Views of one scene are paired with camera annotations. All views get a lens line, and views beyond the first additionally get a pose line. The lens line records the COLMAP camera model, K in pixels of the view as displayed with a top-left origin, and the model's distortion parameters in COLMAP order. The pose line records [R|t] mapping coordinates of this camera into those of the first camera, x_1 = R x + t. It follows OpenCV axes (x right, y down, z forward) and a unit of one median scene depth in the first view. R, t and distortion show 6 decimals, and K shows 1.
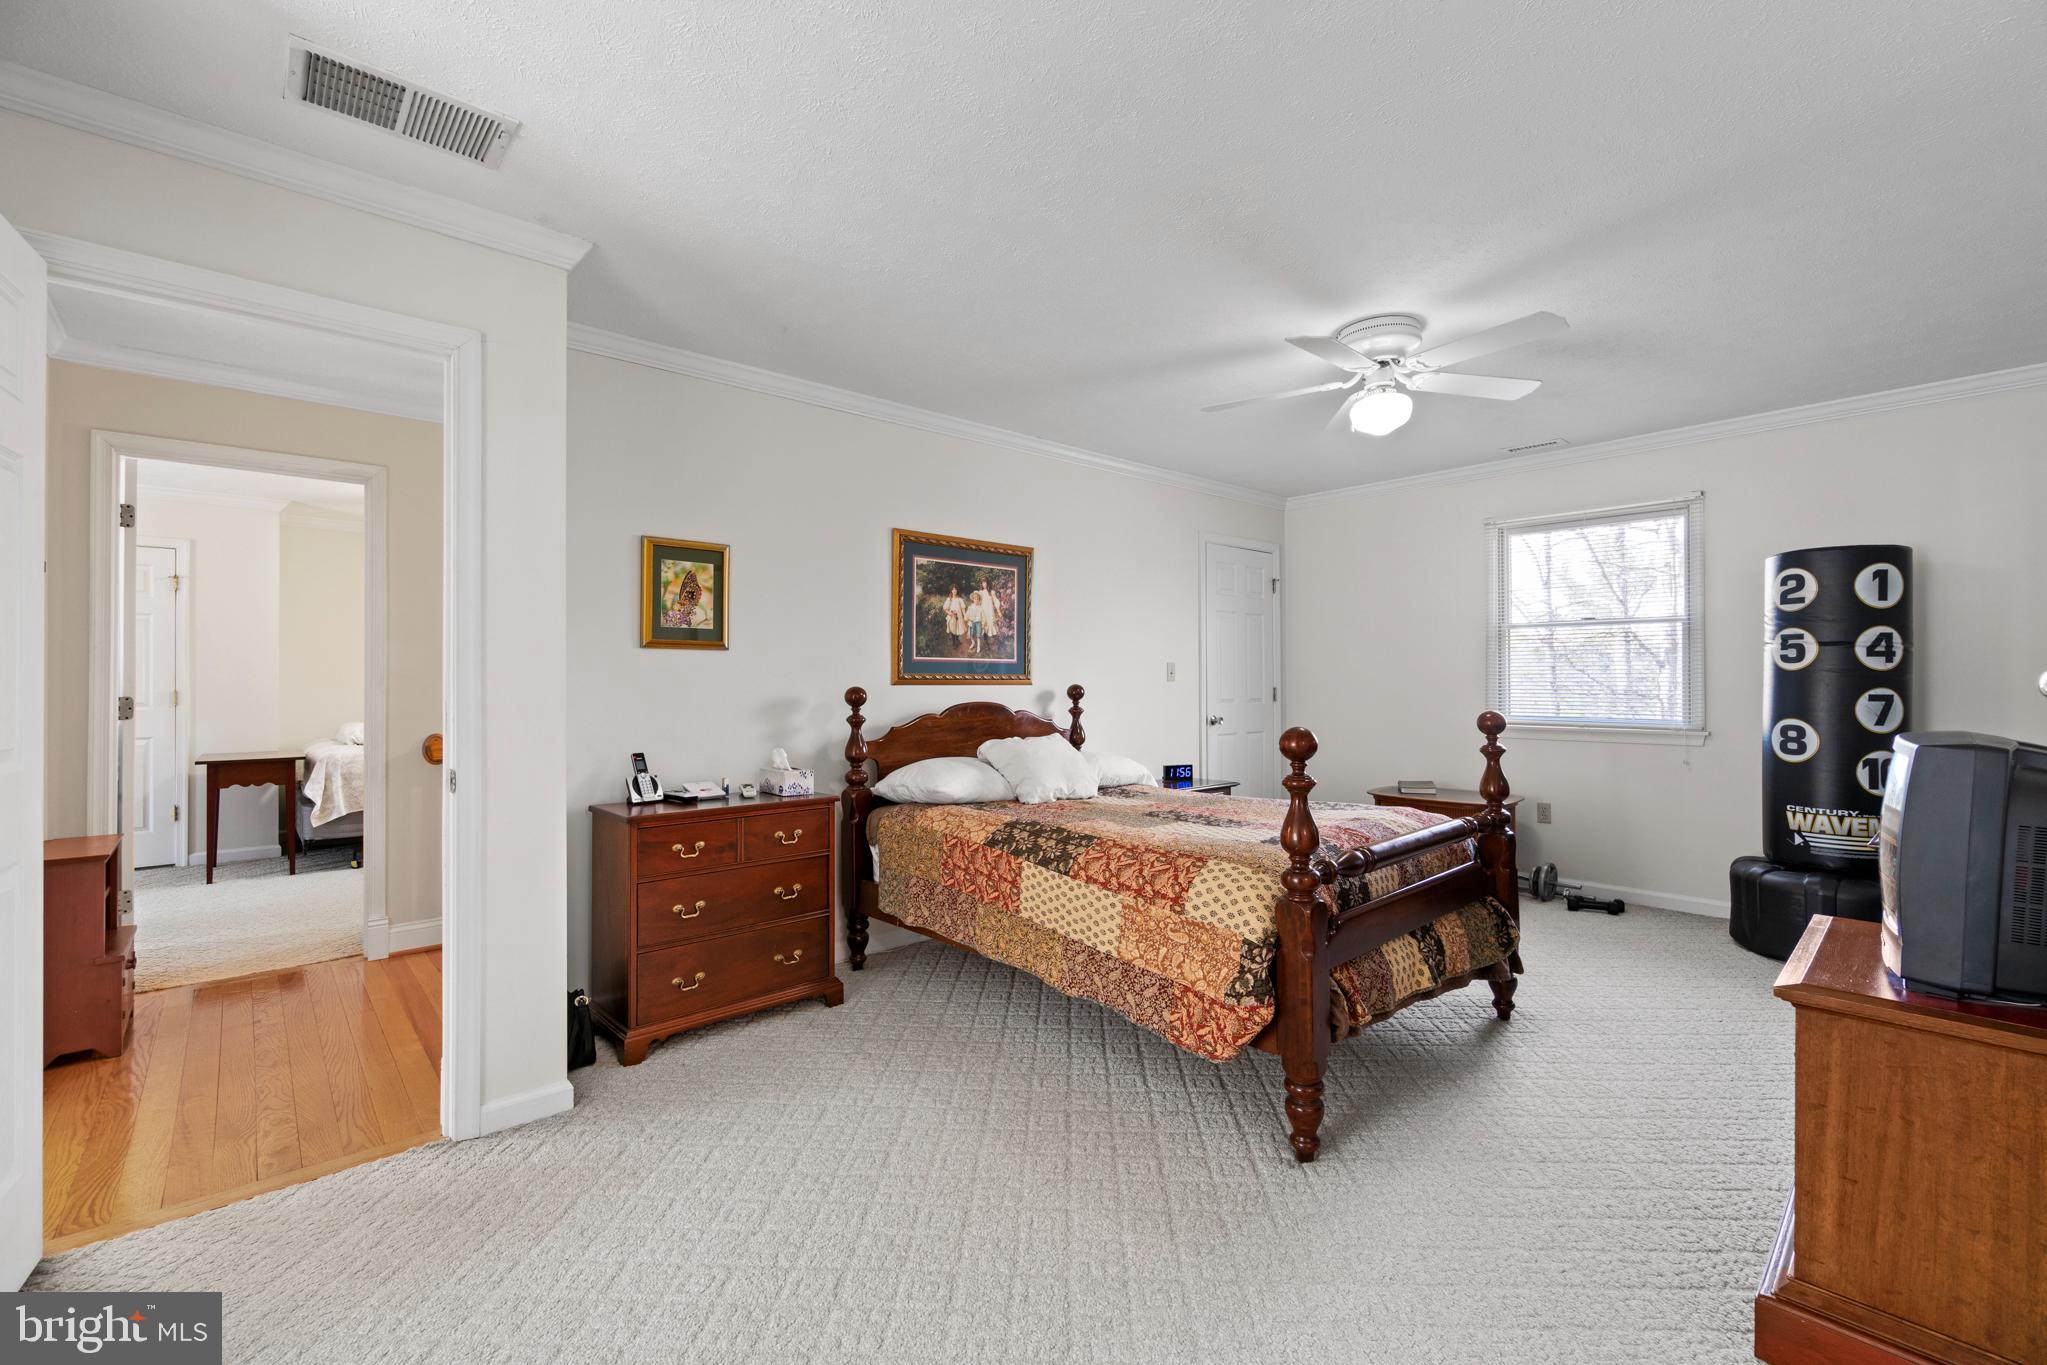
lens RADIAL K [[884.9, 0, 1023.5], [0, 884.9, 682.5], [0, 0, 1]] dist [-0.006103, -0.000467]
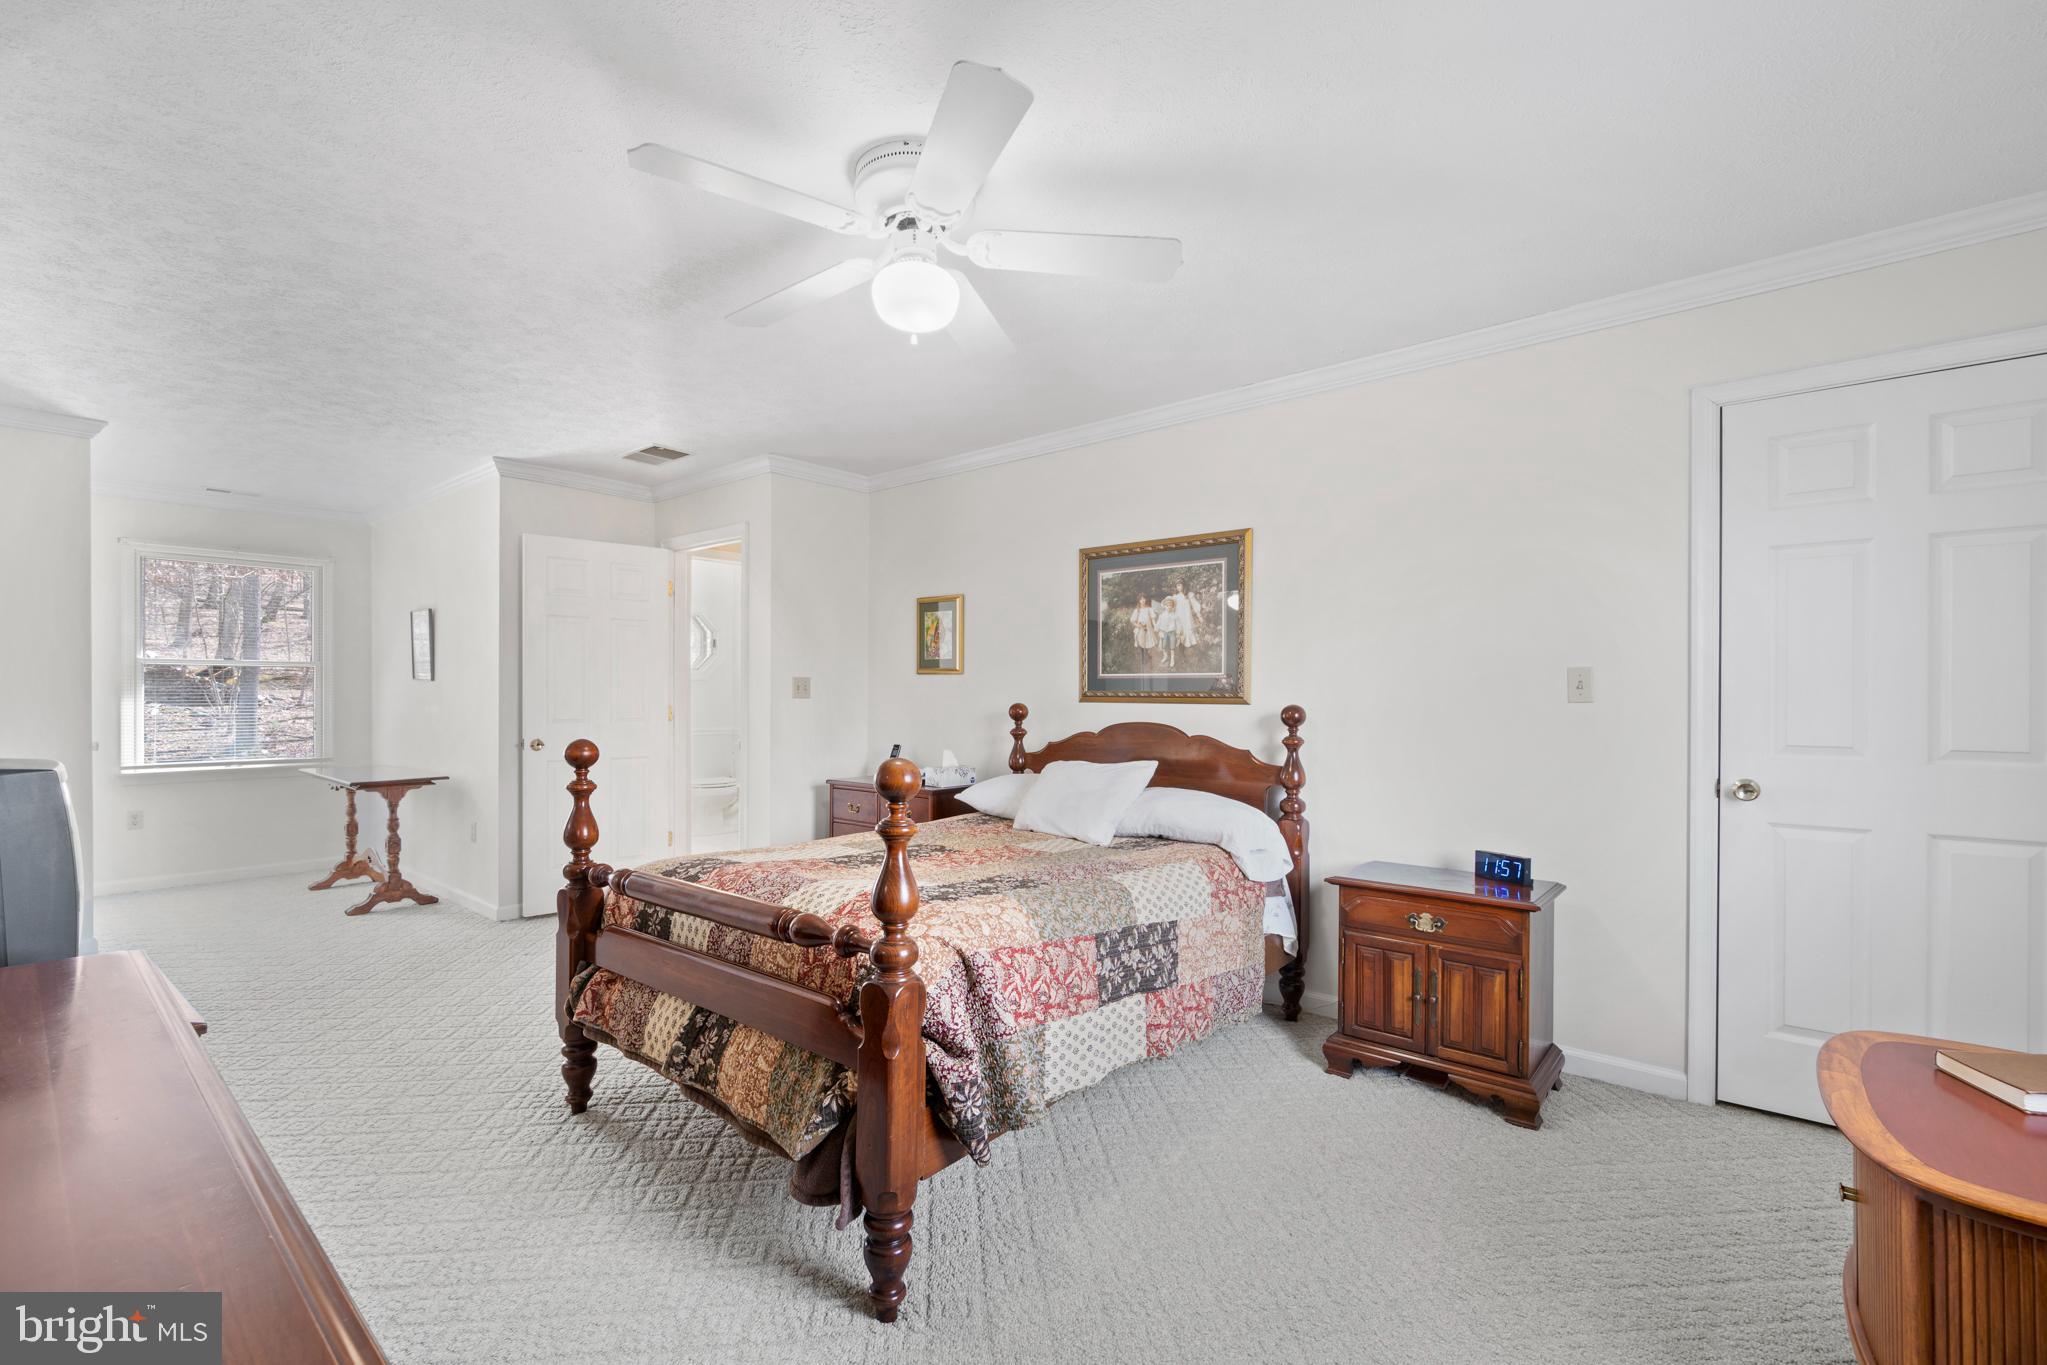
lens RADIAL K [[895.4, 0, 1023.7], [0, 895.4, 699.7], [0, 0, 1]] dist [-0.001586, -0.000134]
pose [[0.127875, 0.006527, -0.991769, 0.832596], [-0.006201, 0.999964, 0.005781, -0.005403], [0.991771, 0.005410, 0.127911, 0.766004]]
